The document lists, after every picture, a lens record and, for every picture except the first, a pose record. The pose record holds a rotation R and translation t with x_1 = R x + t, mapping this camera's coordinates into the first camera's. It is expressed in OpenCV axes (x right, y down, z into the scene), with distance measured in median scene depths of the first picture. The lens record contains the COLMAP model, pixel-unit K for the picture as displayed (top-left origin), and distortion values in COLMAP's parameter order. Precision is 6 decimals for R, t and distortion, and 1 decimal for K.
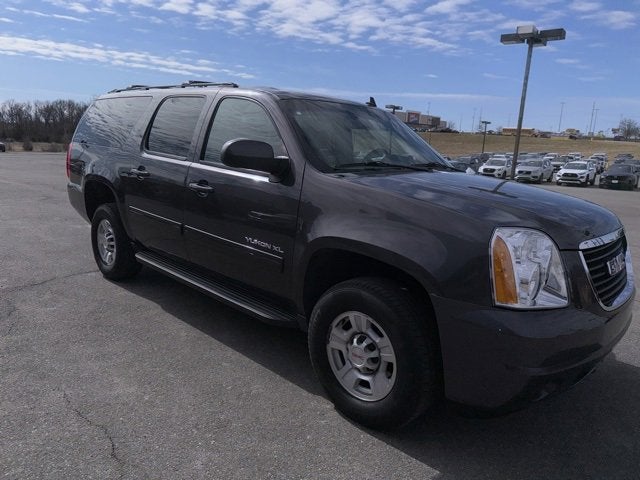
lens RADIAL K [[452.4, 0, 332.1], [0, 452.4, 220.6], [0, 0, 1]] dist [0.029872, -0.036477]
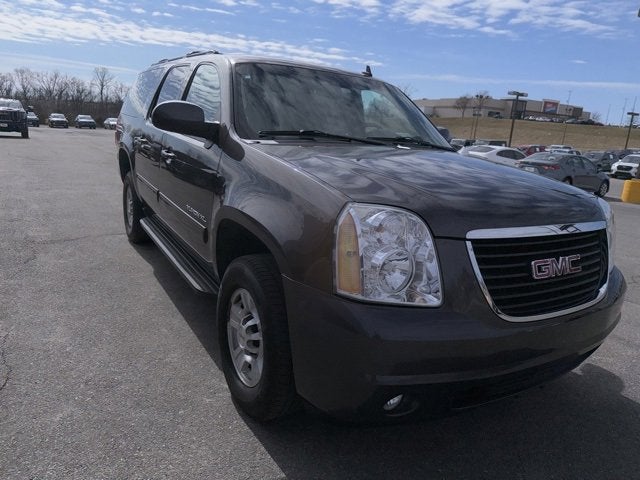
lens RADIAL K [[458.9, 0, 332.6], [0, 458.9, 215.9], [0, 0, 1]] dist [0.003874, -0.004691]
pose [[0.965184, 0.076046, -0.250274, 0.272523], [-0.072804, 0.997099, 0.022198, 0.011931], [0.251236, -0.003204, 0.967921, 0.089197]]
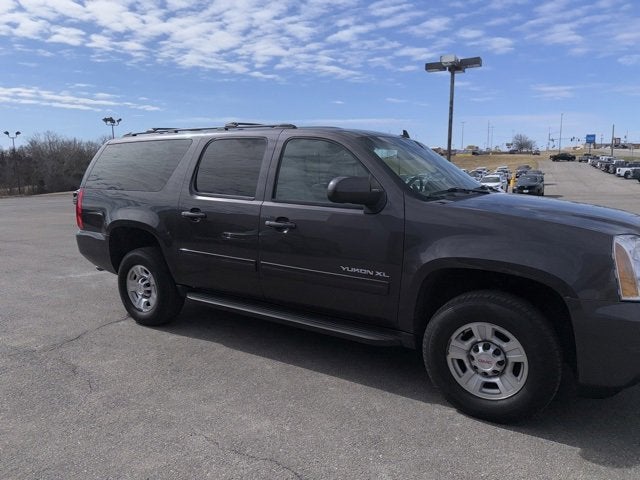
lens RADIAL K [[451.5, 0, 326.7], [0, 451.5, 231.1], [0, 0, 1]] dist [0.019612, -0.022634]
pose [[0.983361, -0.081796, 0.162206, -0.295406], [0.087220, 0.995834, -0.026588, -0.017025], [-0.159356, 0.040293, 0.986399, -0.037059]]
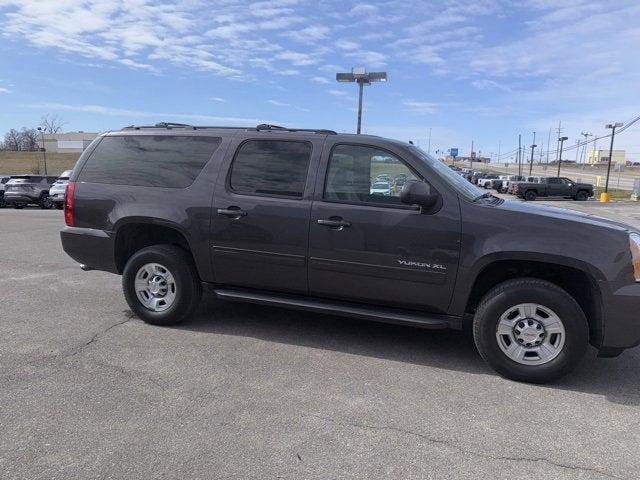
lens RADIAL K [[451.5, 0, 326.7], [0, 451.5, 231.1], [0, 0, 1]] dist [0.019612, -0.022634]
pose [[0.908231, -0.073618, 0.411942, -0.648270], [0.084128, 0.996427, -0.007412, -0.038005], [-0.409925, 0.041388, 0.911180, -0.019769]]
